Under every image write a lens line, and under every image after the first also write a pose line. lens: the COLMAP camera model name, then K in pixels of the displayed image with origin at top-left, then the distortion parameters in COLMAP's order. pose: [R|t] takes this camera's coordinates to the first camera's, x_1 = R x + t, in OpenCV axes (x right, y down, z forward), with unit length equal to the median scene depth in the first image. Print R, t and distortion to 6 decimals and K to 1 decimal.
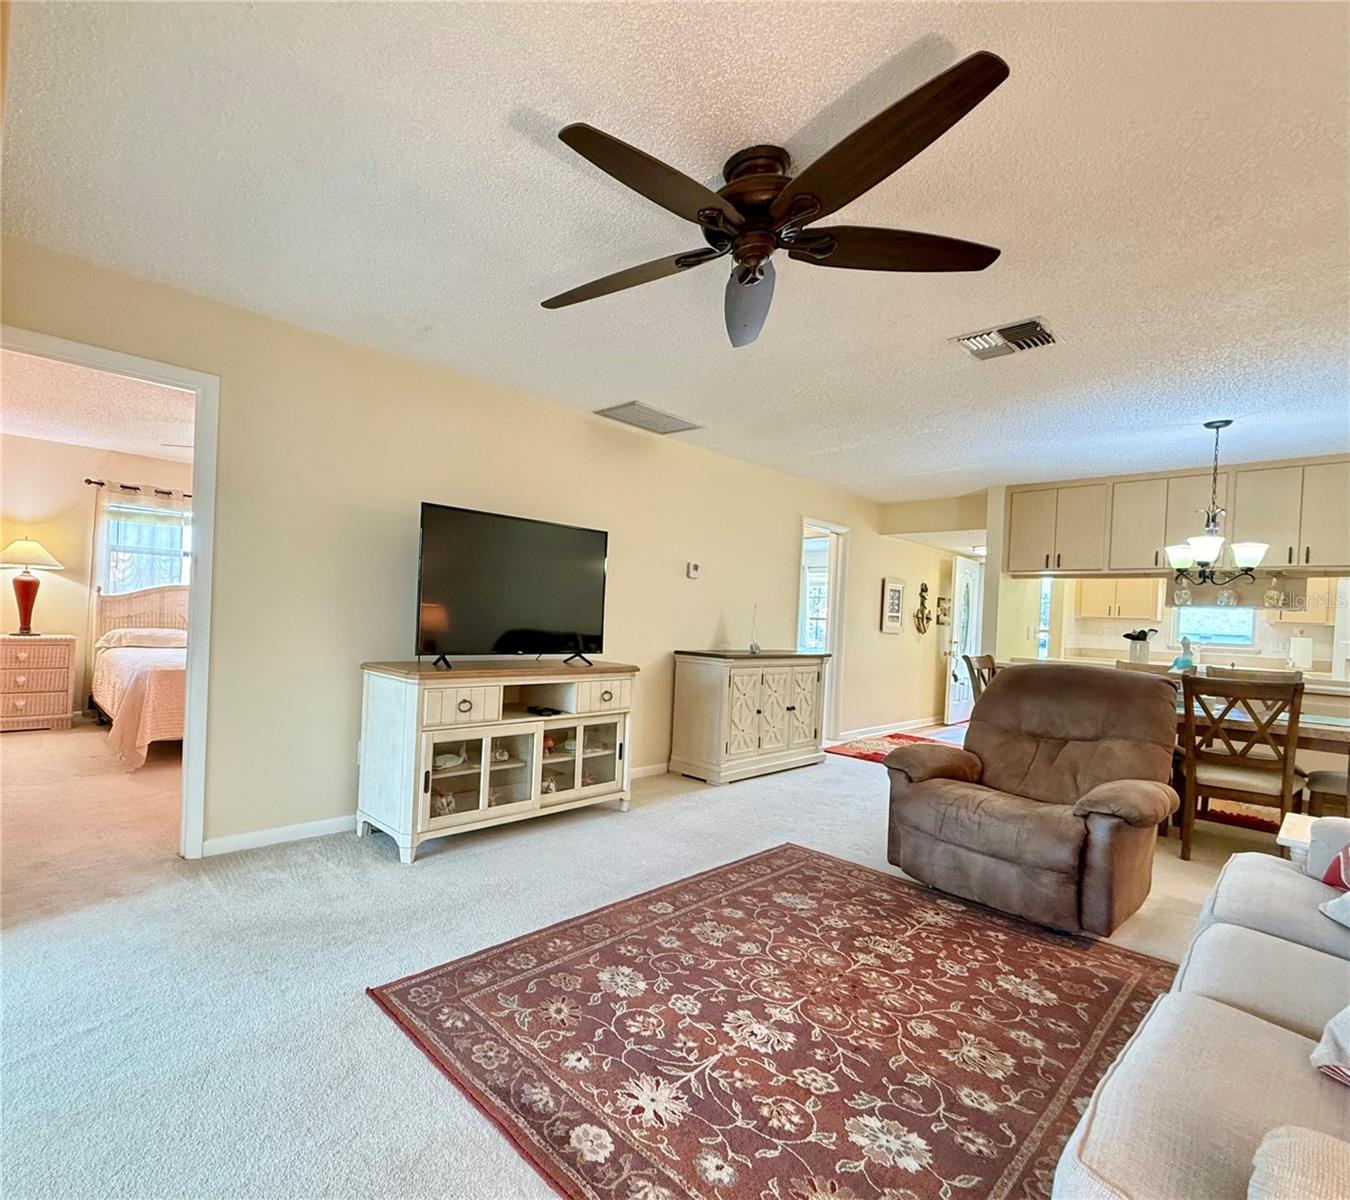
lens RADIAL K [[674.9, 0, 568.1], [0, 674.9, 618.0], [0, 0, 1]] dist [0.001535, -0.002612]
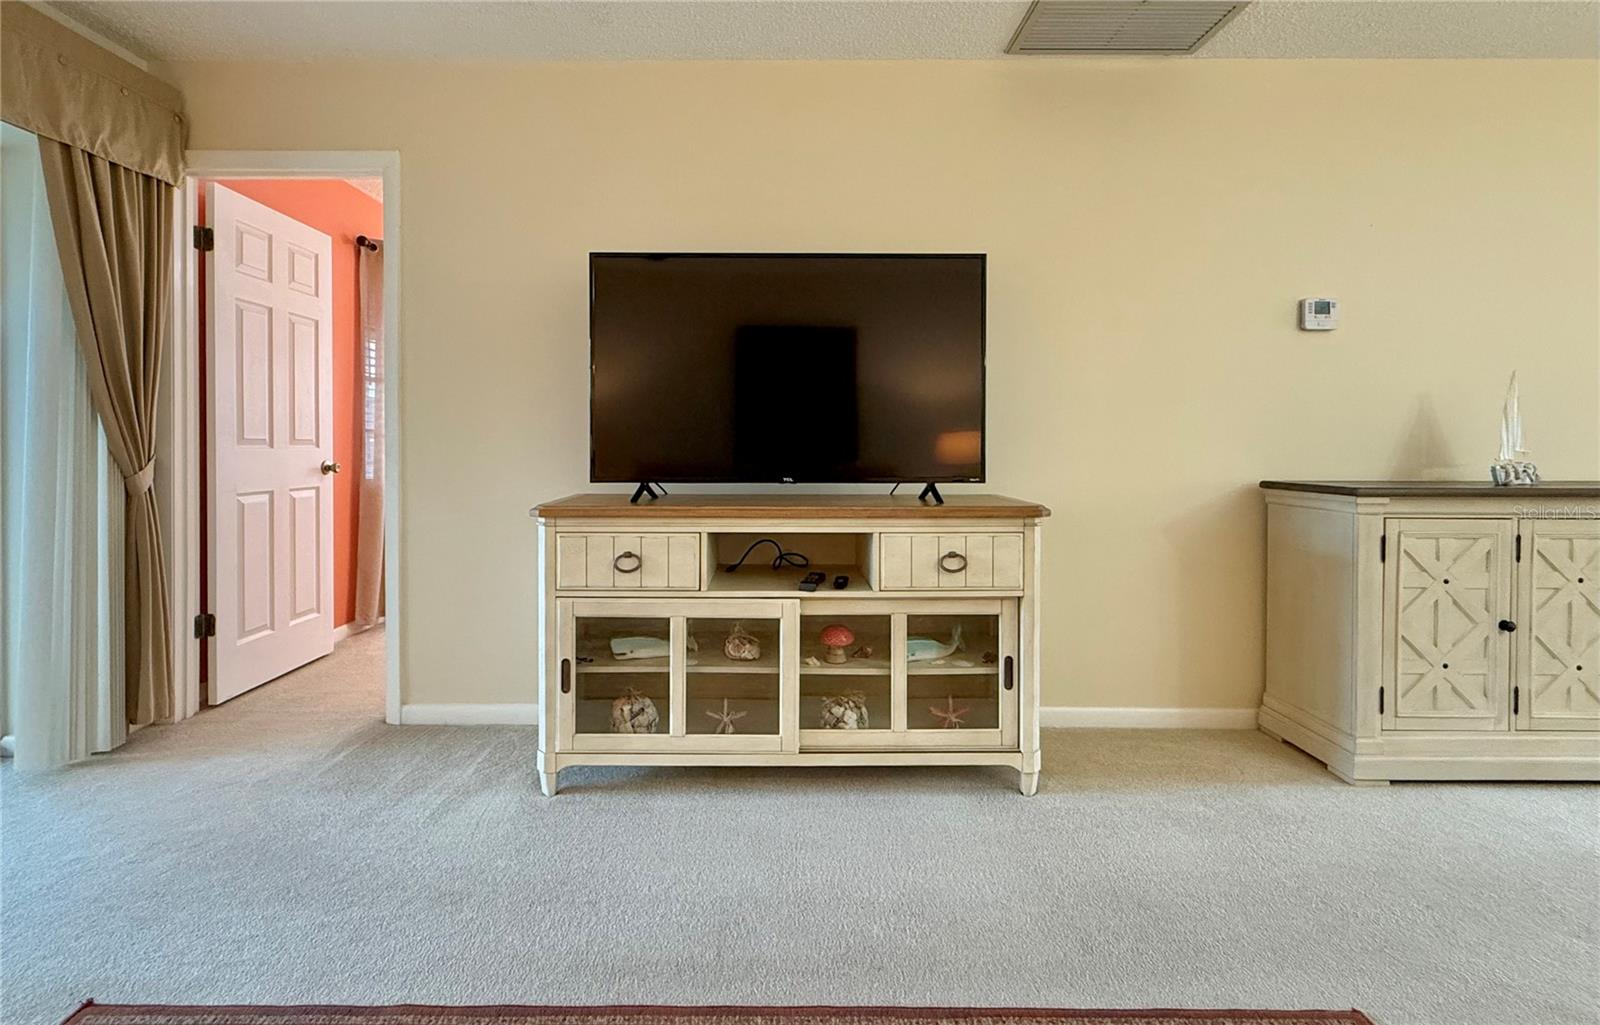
lens RADIAL K [[766.9, 0, 778.1], [0, 766.9, 448.6], [0, 0, 1]] dist [-0.001353, -0.000276]
pose [[0.748523, -0.038832, -0.661970, 0.420397], [0.027444, 0.999243, -0.027585, 0.048023], [0.662540, 0.002481, 0.749022, 0.555357]]
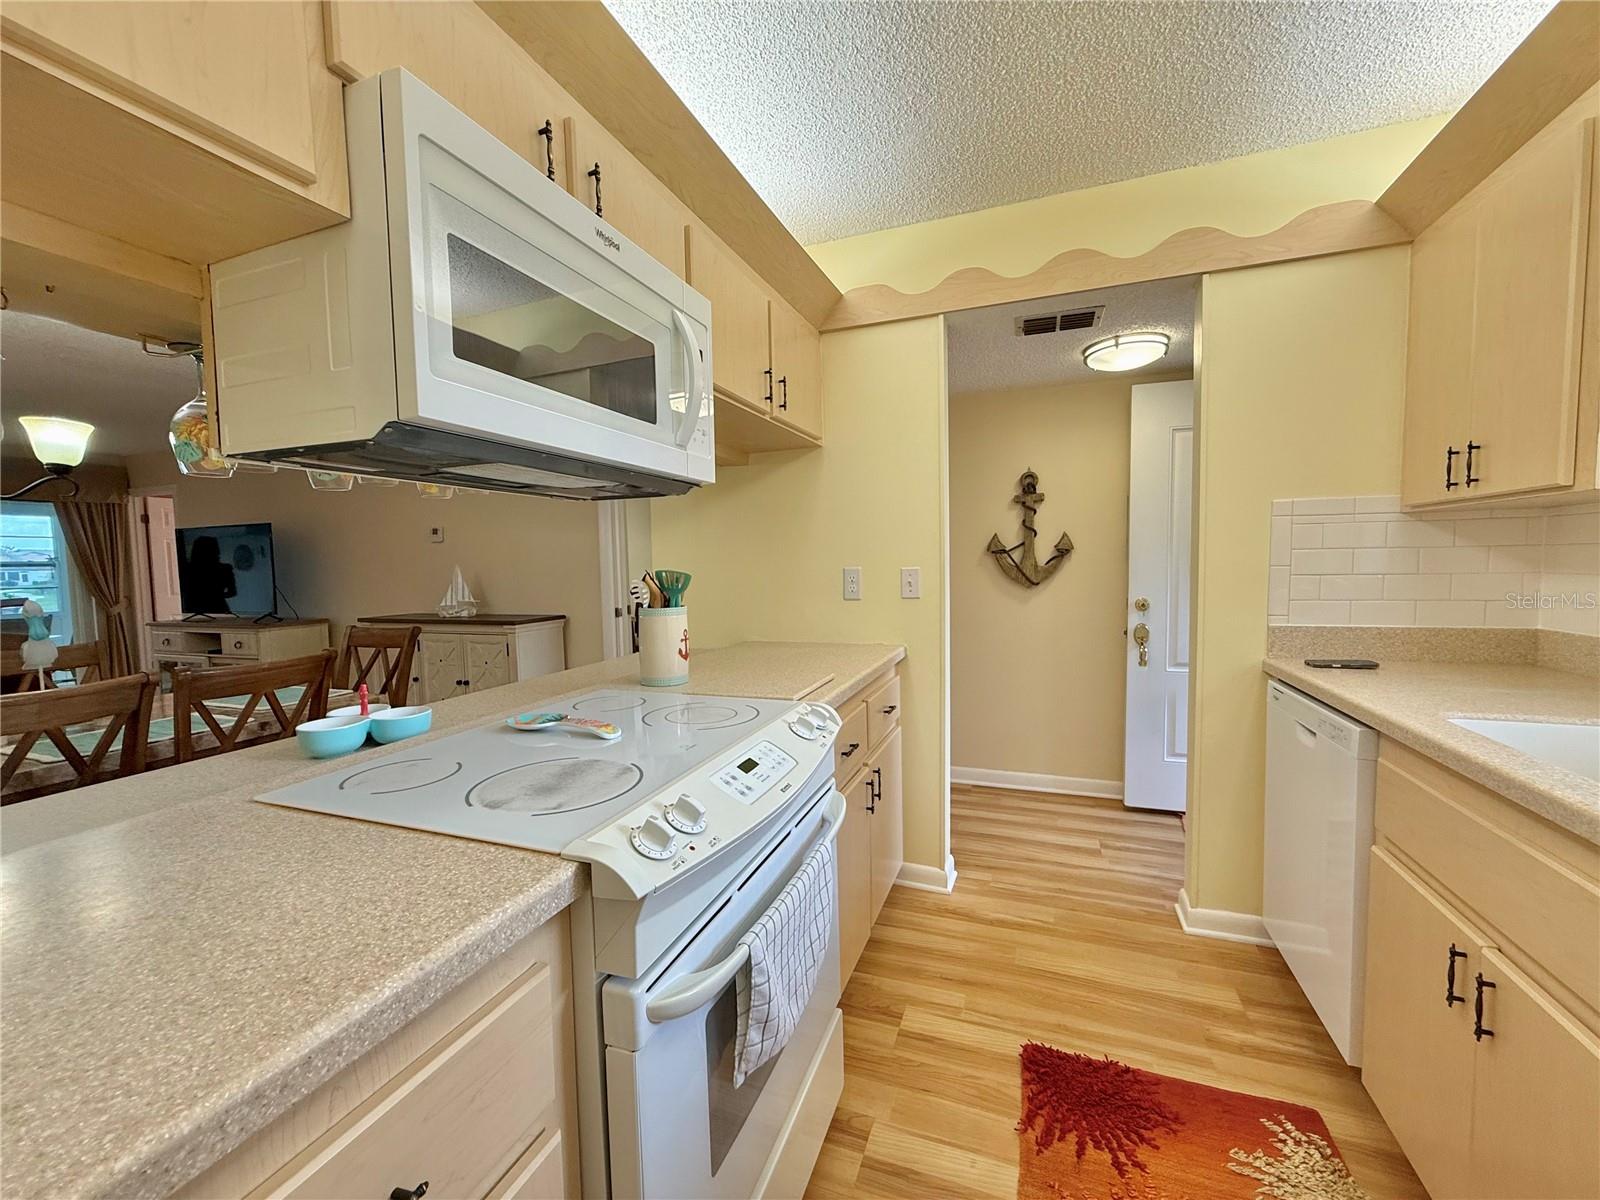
lens RADIAL K [[646.6, 0, 799.2], [0, 646.6, 604.9], [0, 0, 1]] dist [0.000159, 0.000057]
pose [[0.461995, -0.002437, -0.886879, 2.104310], [0.034761, 0.999278, 0.015362, 0.063659], [0.886201, -0.037926, 0.461746, 1.679955]]
